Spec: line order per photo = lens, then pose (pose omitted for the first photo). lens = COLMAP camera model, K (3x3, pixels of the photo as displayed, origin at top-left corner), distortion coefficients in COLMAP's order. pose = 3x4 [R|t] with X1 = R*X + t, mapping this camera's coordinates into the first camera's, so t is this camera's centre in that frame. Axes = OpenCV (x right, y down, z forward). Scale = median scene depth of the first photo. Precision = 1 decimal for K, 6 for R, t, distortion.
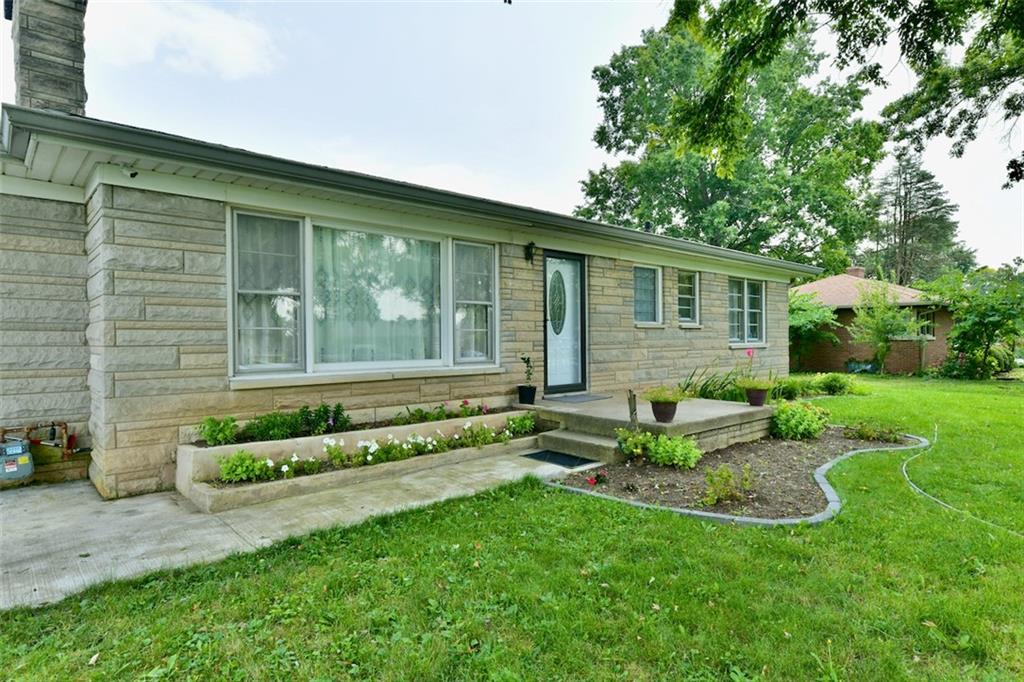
lens RADIAL K [[569.2, 0, 511.5], [0, 569.2, 343.7], [0, 0, 1]] dist [0.012105, 0.003085]
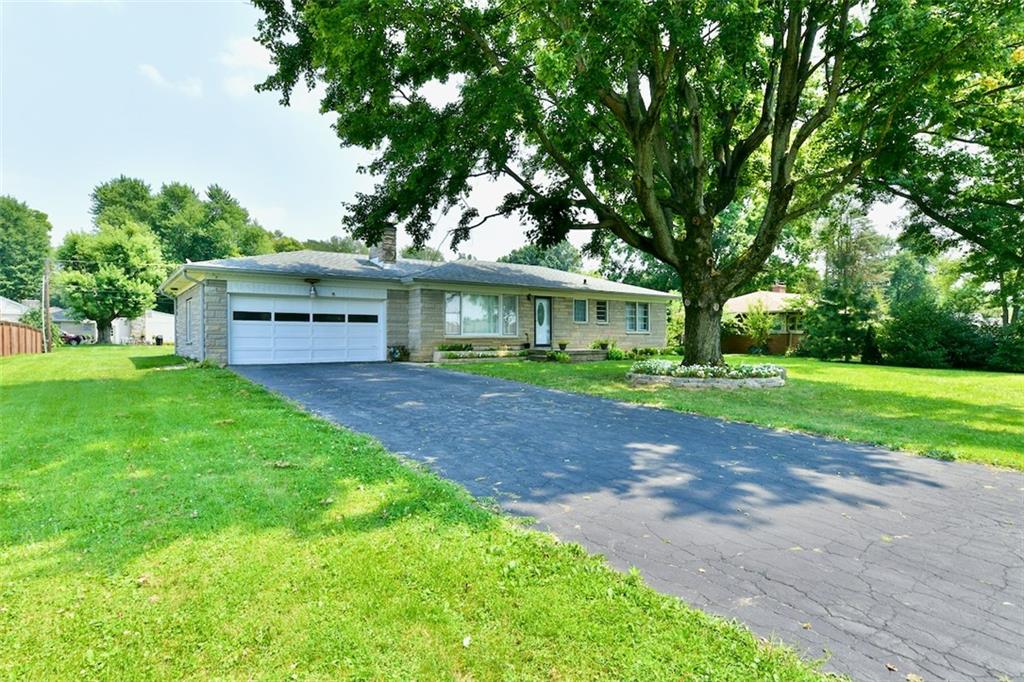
lens RADIAL K [[538.2, 0, 515.9], [0, 538.2, 348.5], [0, 0, 1]] dist [0.001934, 0.000274]
pose [[0.995446, 0.006702, -0.095096, 0.217197], [-0.005737, 0.999929, 0.010416, 0.069131], [0.095159, -0.009823, 0.995414, -1.664877]]
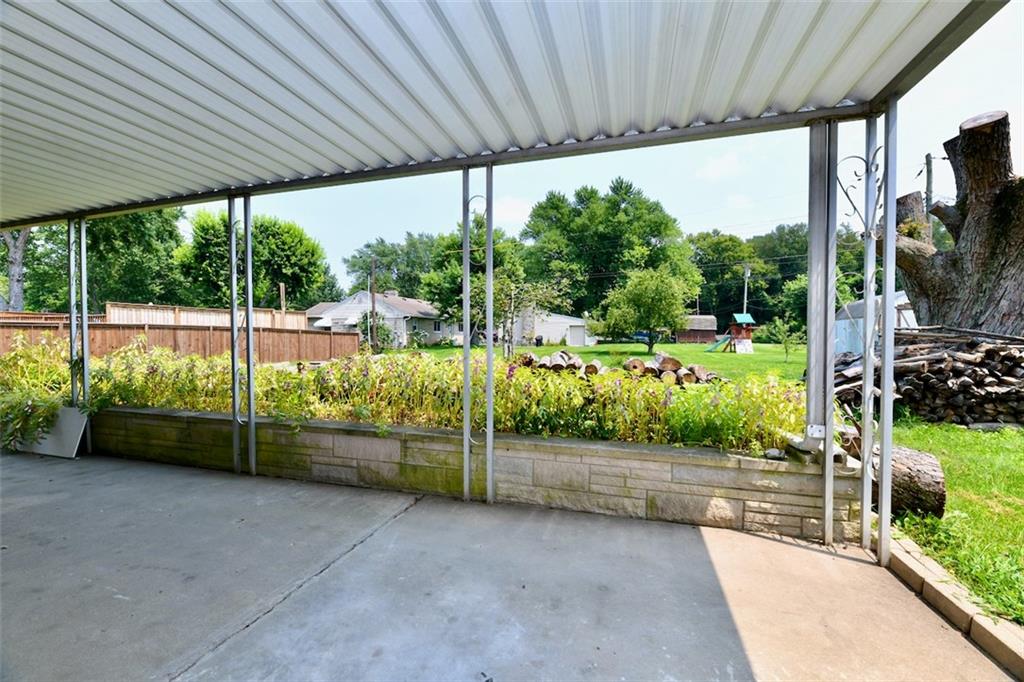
lens RADIAL K [[409.6, 0, 511.4], [0, 409.6, 339.7], [0, 0, 1]] dist [-0.003373, -0.000225]
pose [[0.508733, 0.017576, -0.860745, -0.791590], [-0.010868, 0.999843, 0.013994, -0.018639], [0.860856, 0.002235, 0.508844, 1.845763]]
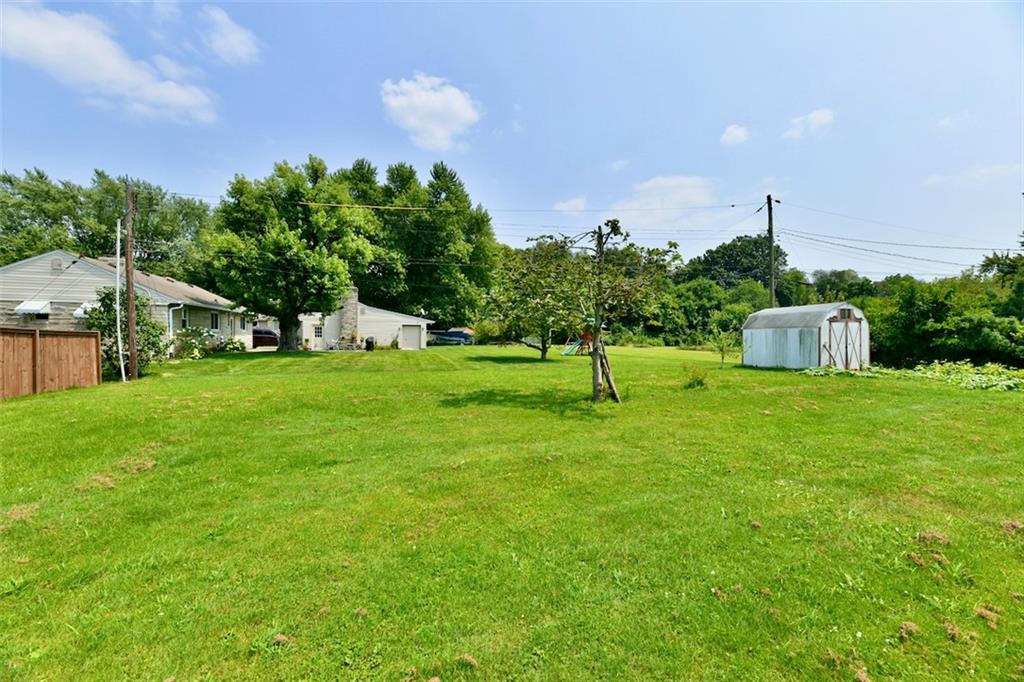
lens RADIAL K [[409.6, 0, 514.8], [0, 409.6, 341.8], [0, 0, 1]] dist [-0.003373, -0.000225]
pose [[0.910148, 0.023918, -0.413593, -2.029593], [-0.021231, 0.999713, 0.011093, -0.027672], [0.413740, -0.001315, 0.910394, 1.686039]]
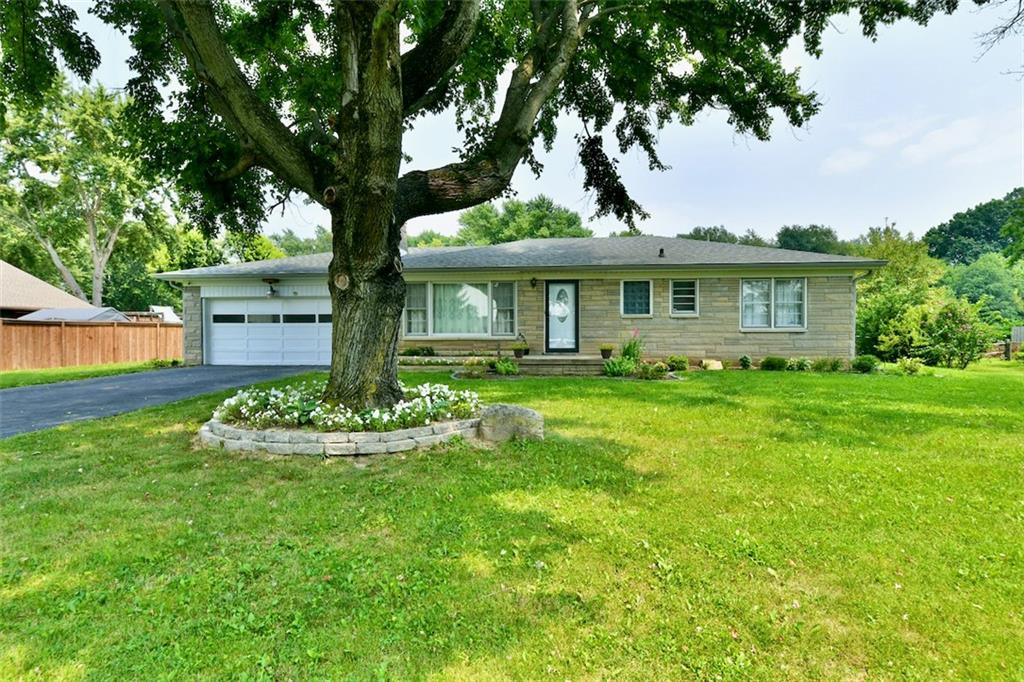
lens RADIAL K [[569.2, 0, 518.1], [0, 569.2, 340.8], [0, 0, 1]] dist [0.012105, 0.003085]
pose [[0.681018, 0.008481, -0.732218, 1.447638], [-0.009310, 0.999952, 0.002923, 0.043560], [0.732208, 0.004827, 0.681064, -0.439099]]
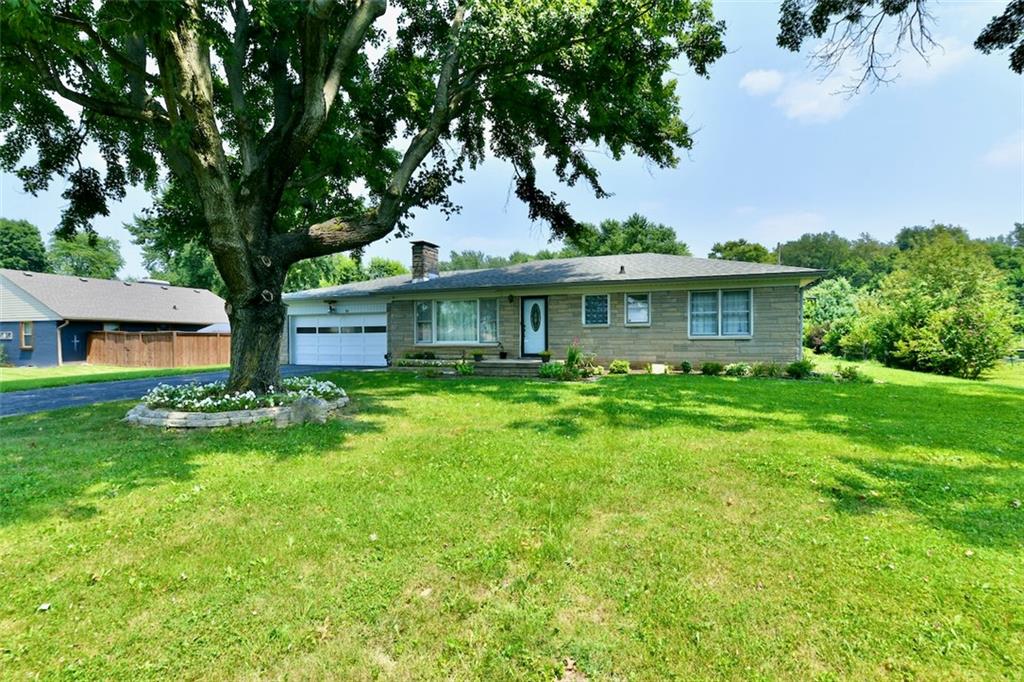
lens RADIAL K [[499.4, 0, 512.8], [0, 499.4, 343.1], [0, 0, 1]] dist [0.006045, 0.000353]
pose [[0.468551, 0.005533, -0.883419, 1.880174], [-0.007567, 0.999969, 0.002250, 0.026897], [0.883404, 0.005631, 0.468578, -0.021085]]
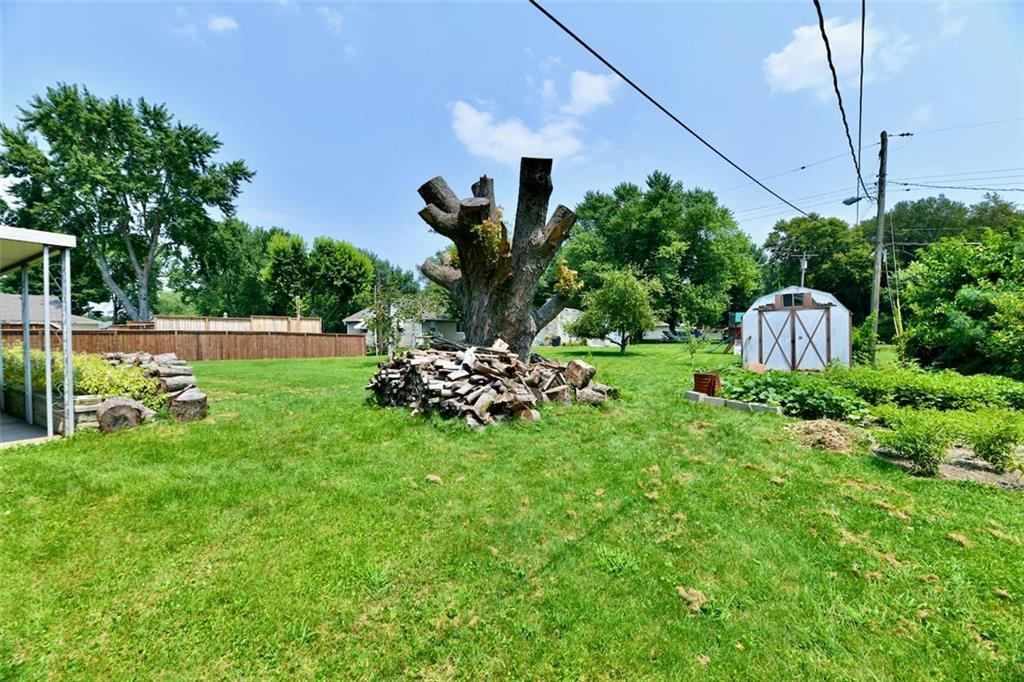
lens RADIAL K [[409.6, 0, 511.5], [0, 409.6, 344.9], [0, 0, 1]] dist [-0.003373, -0.000225]
pose [[0.275099, 0.031965, -0.960885, -0.095495], [-0.005689, 0.999484, 0.031620, -0.047390], [0.961399, -0.003233, 0.275138, 2.697852]]
